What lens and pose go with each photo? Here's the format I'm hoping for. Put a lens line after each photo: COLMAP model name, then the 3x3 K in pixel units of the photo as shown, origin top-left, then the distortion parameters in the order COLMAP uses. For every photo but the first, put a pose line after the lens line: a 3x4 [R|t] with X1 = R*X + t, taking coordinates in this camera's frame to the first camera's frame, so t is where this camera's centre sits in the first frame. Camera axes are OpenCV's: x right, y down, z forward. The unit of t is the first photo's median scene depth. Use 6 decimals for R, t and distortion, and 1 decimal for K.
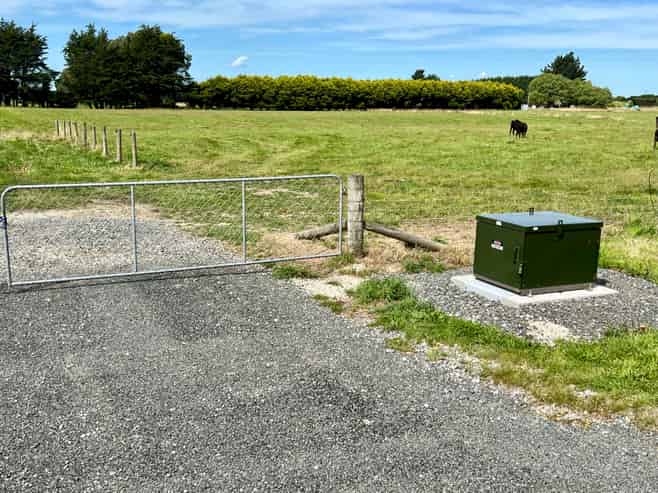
lens RADIAL K [[705.1, 0, 324.7], [0, 705.1, 244.7], [0, 0, 1]] dist [0.033421, 0.000000]
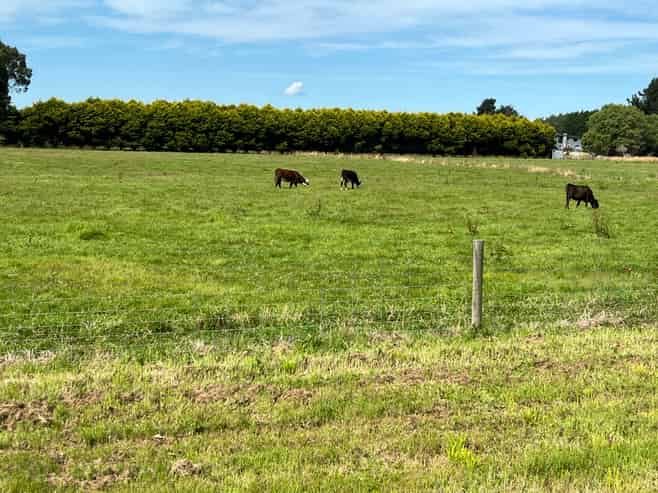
lens RADIAL K [[1019.4, 0, 317.0], [0, 1019.4, 237.4], [0, 0, 1]] dist [0.069267, 0.000000]
pose [[0.992543, 0.027019, -0.118861, 0.199744], [-0.039880, 0.993438, -0.107193, -0.012485], [0.115185, 0.111134, 0.987108, 0.075283]]
